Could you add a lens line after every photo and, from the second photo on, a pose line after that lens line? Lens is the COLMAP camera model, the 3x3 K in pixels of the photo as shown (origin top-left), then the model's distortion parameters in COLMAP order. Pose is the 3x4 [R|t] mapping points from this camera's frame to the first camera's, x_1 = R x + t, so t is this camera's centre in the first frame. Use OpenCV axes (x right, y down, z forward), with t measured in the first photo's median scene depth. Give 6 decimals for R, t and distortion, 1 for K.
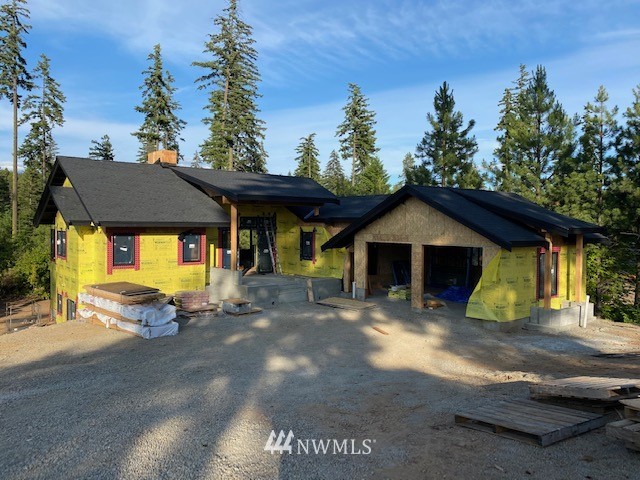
lens RADIAL K [[495.4, 0, 320.0], [0, 495.4, 240.0], [0, 0, 1]] dist [0.010006, 0.005159]
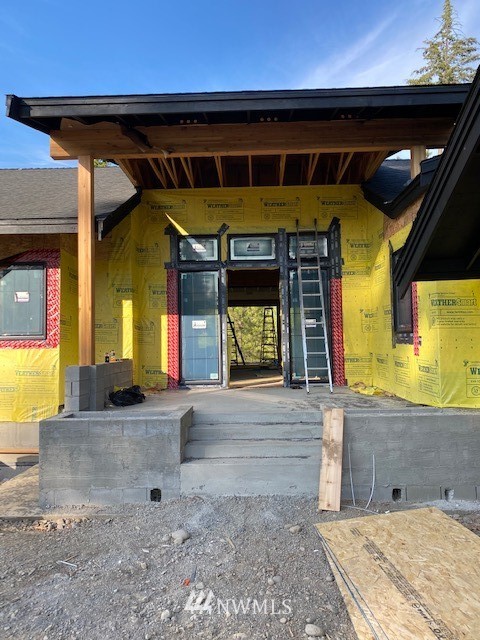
lens RADIAL K [[495.4, 0, 240.0], [0, 495.4, 320.0], [0, 0, 1]] dist [0.010006, 0.005159]
pose [[0.771204, -0.044066, -0.635061, 0.022487], [0.000178, 0.997616, -0.069008, 0.011983], [0.636588, 0.053106, 0.769374, 0.178613]]
